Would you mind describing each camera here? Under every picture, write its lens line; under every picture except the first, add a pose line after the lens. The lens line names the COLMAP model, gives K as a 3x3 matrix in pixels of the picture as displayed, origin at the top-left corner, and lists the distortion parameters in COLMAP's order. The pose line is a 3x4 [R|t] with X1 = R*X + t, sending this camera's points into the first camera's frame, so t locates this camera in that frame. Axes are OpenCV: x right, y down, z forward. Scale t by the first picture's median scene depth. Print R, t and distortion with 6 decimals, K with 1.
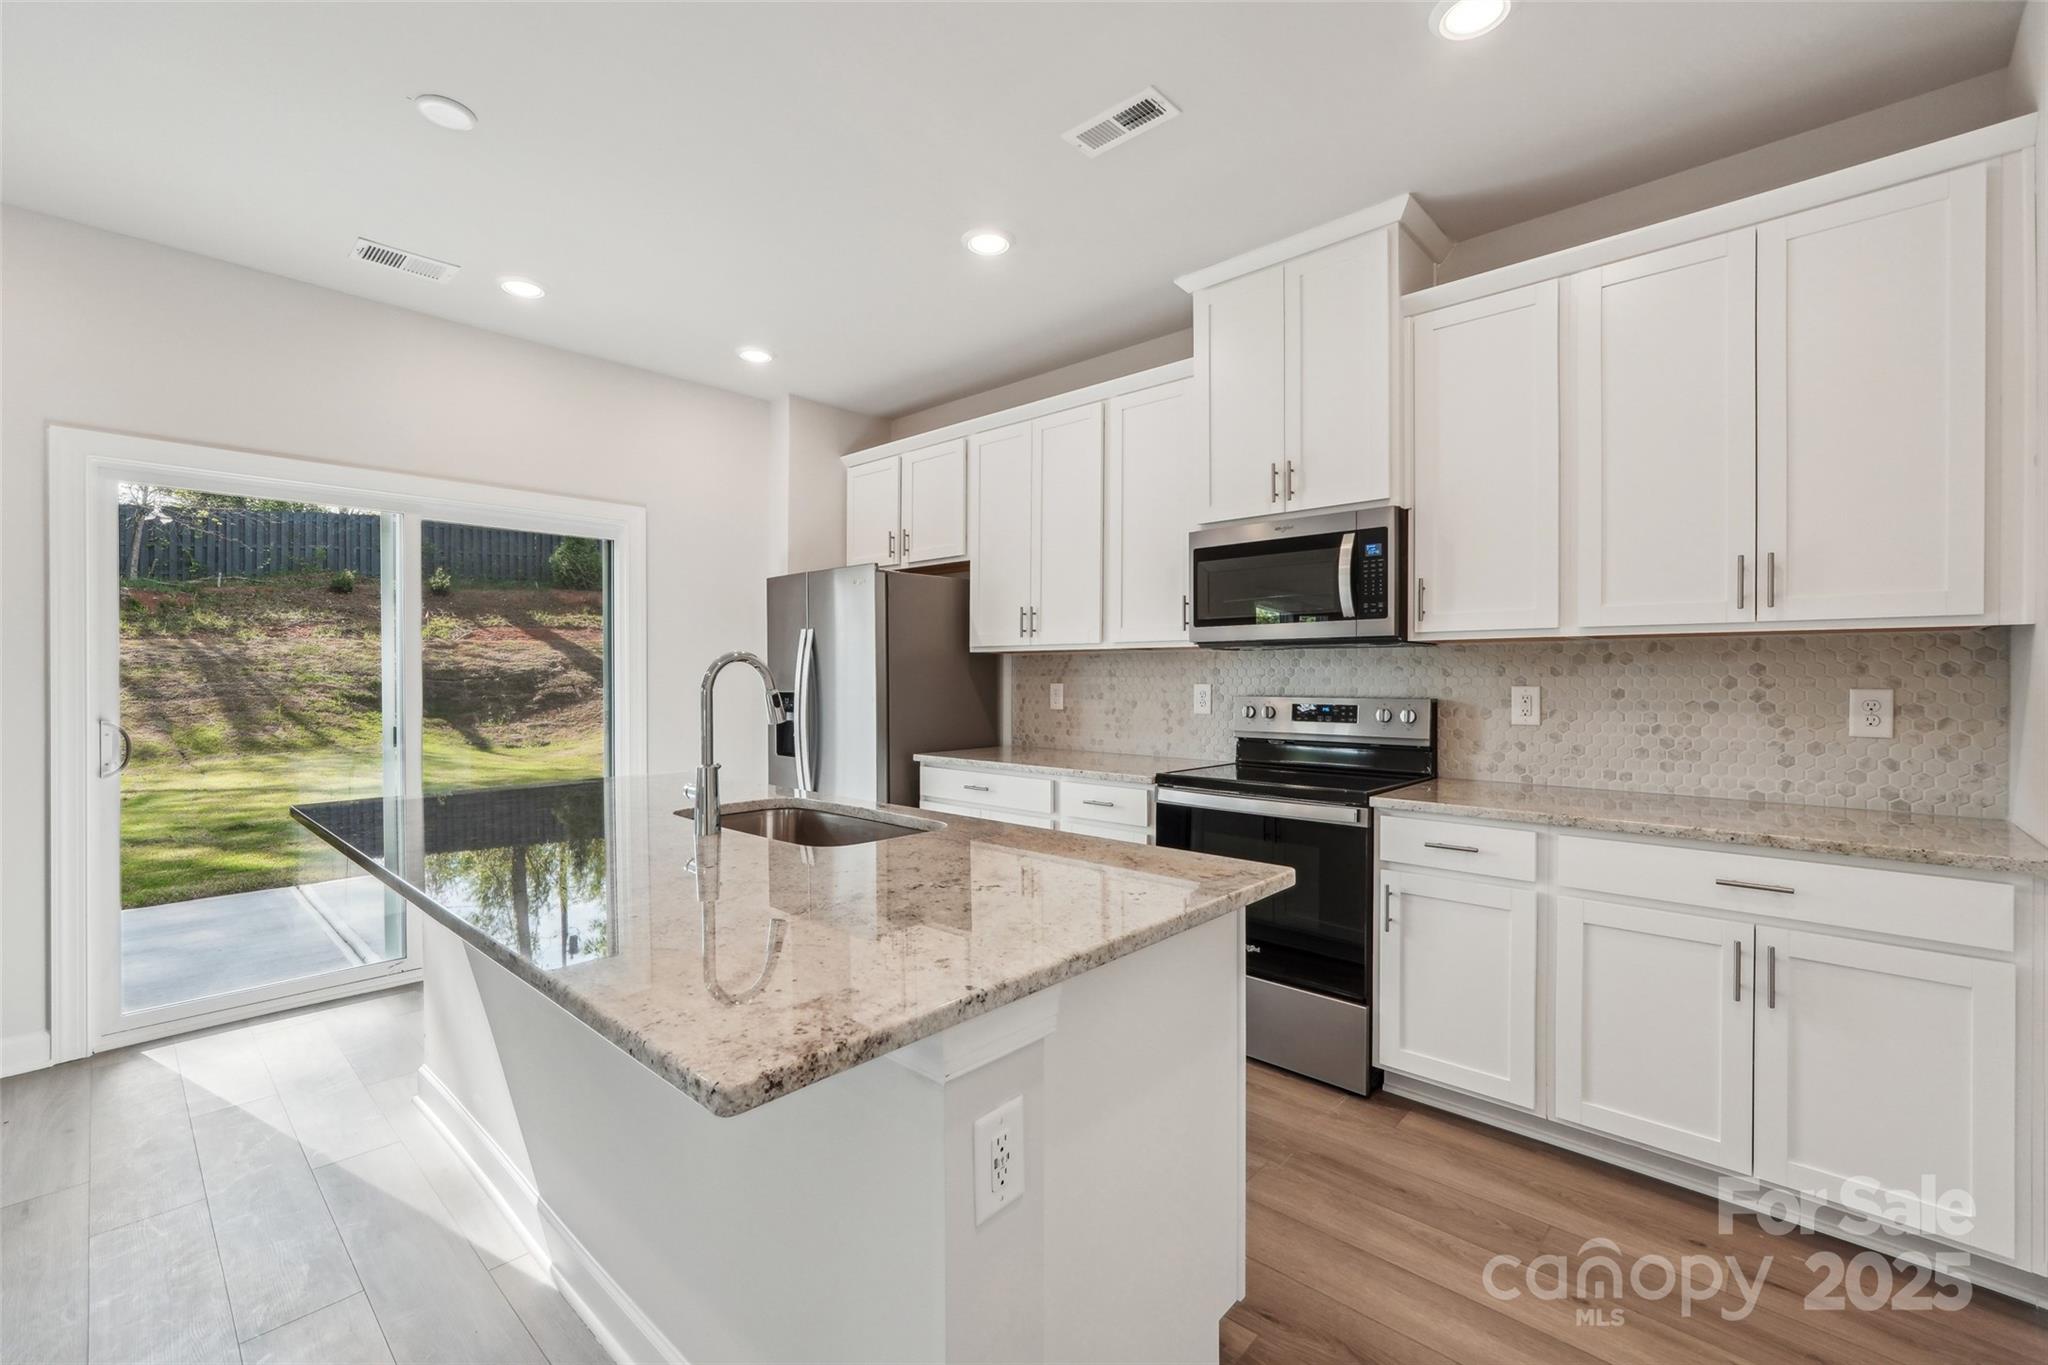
lens RADIAL K [[863.0, 0, 1029.2], [0, 863.0, 682.9], [0, 0, 1]] dist [-0.014966, 0.005647]
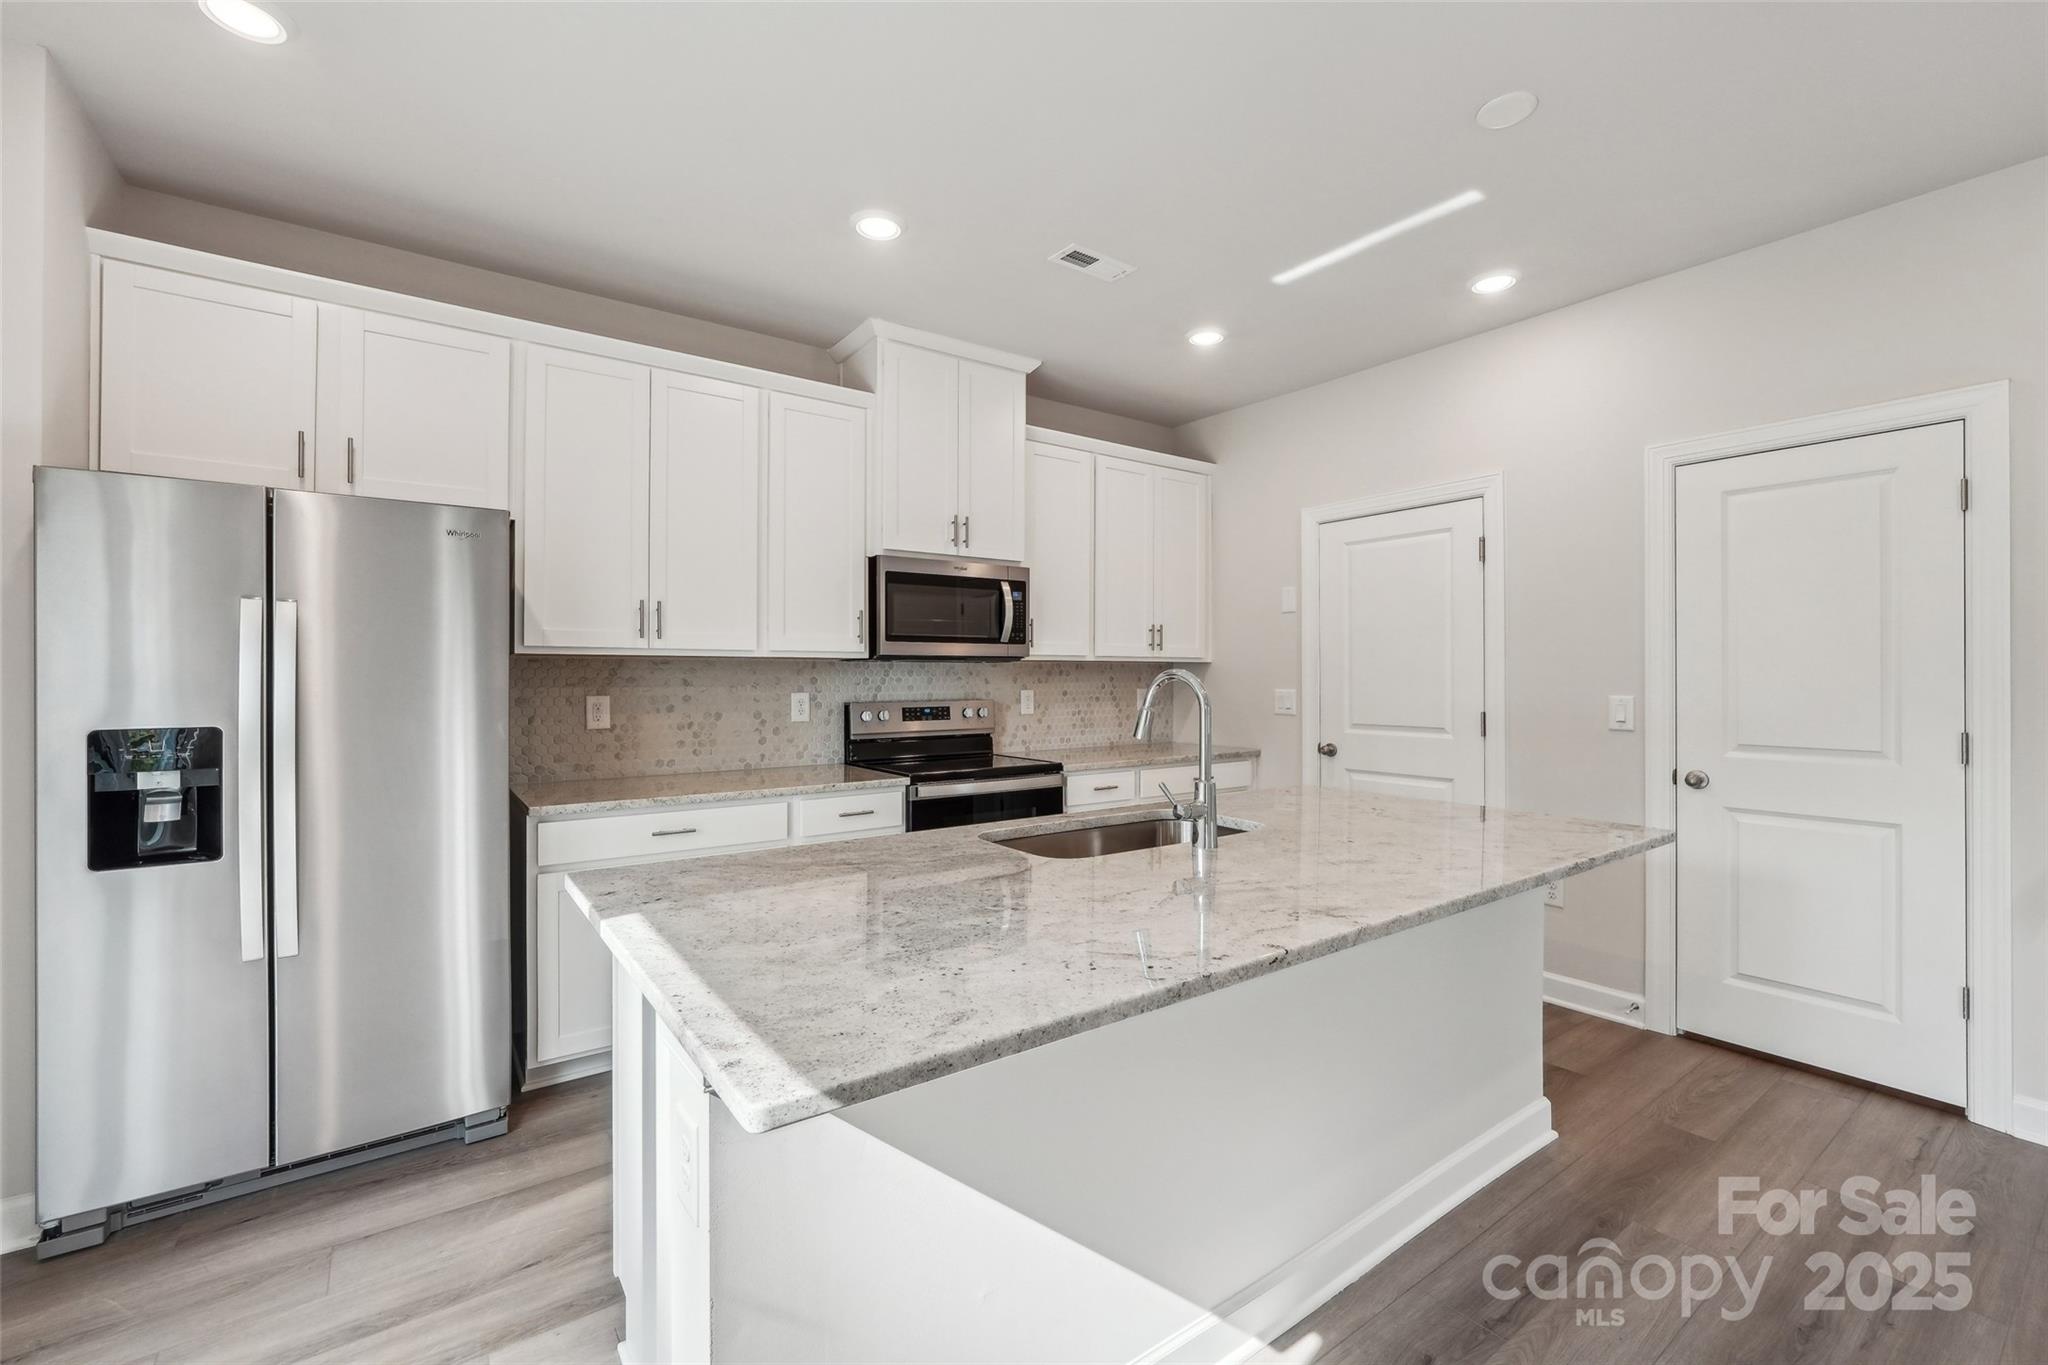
lens RADIAL K [[863.0, 0, 1023.2], [0, 863.0, 678.0], [0, 0, 1]] dist [-0.014966, 0.005647]
pose [[0.197390, -0.003724, 0.980318, -0.850045], [0.007086, 0.999972, 0.002371, -0.018678], [-0.980300, 0.006478, 0.197410, 0.605632]]
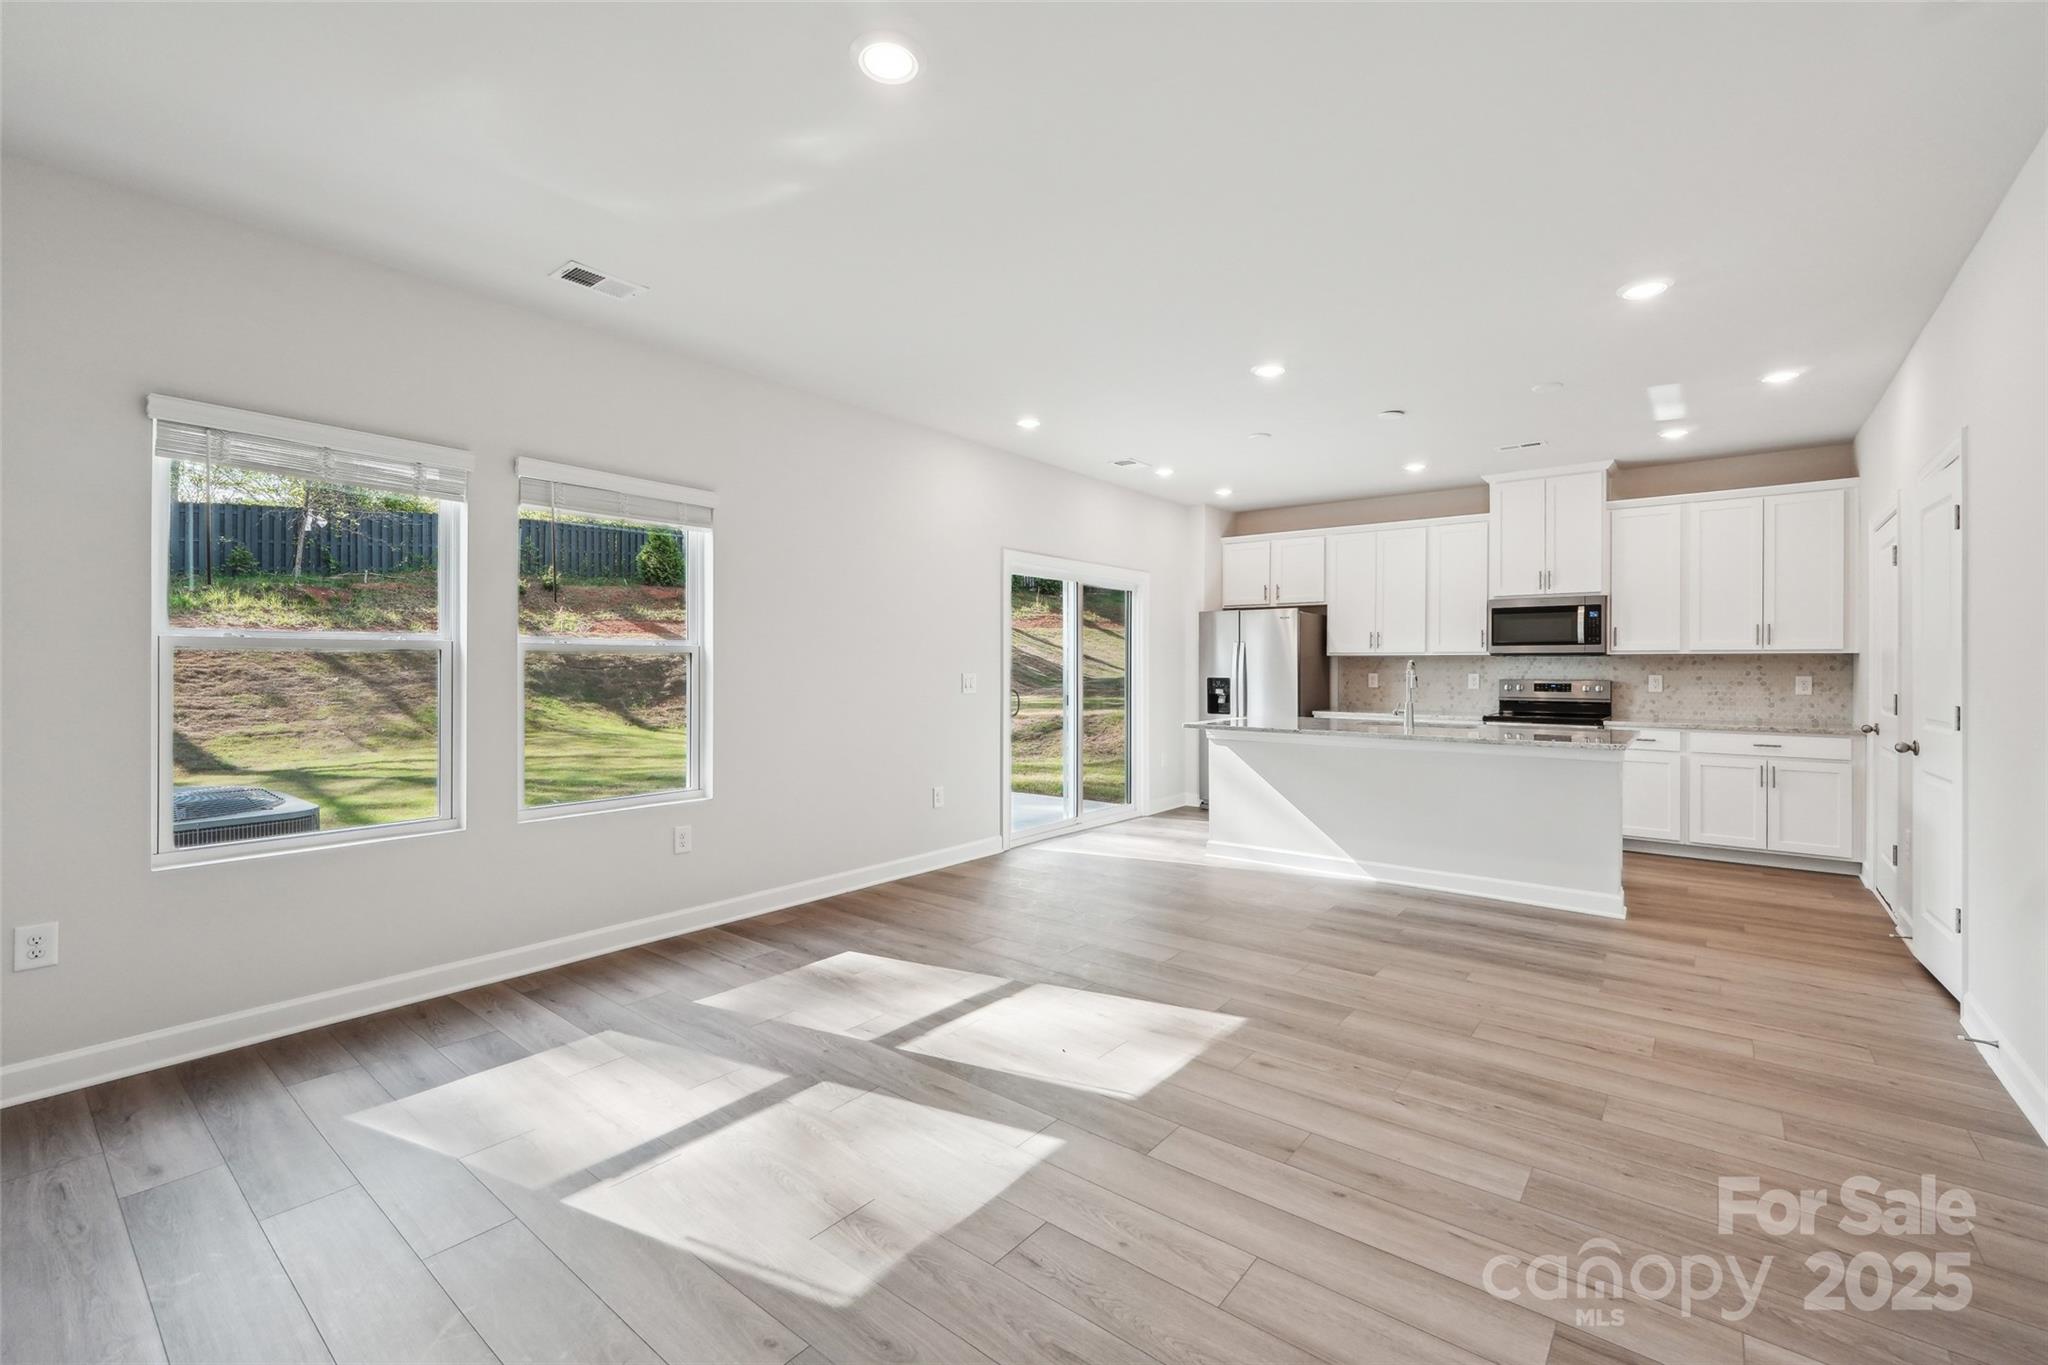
lens RADIAL K [[863.0, 0, 1035.7], [0, 863.0, 671.6], [0, 0, 1]] dist [-0.014966, 0.005647]
pose [[0.997550, 0.003861, 0.069855, -1.032495], [-0.003704, 0.999990, -0.002380, 0.005779], [-0.069863, 0.002116, 0.997554, -0.967502]]
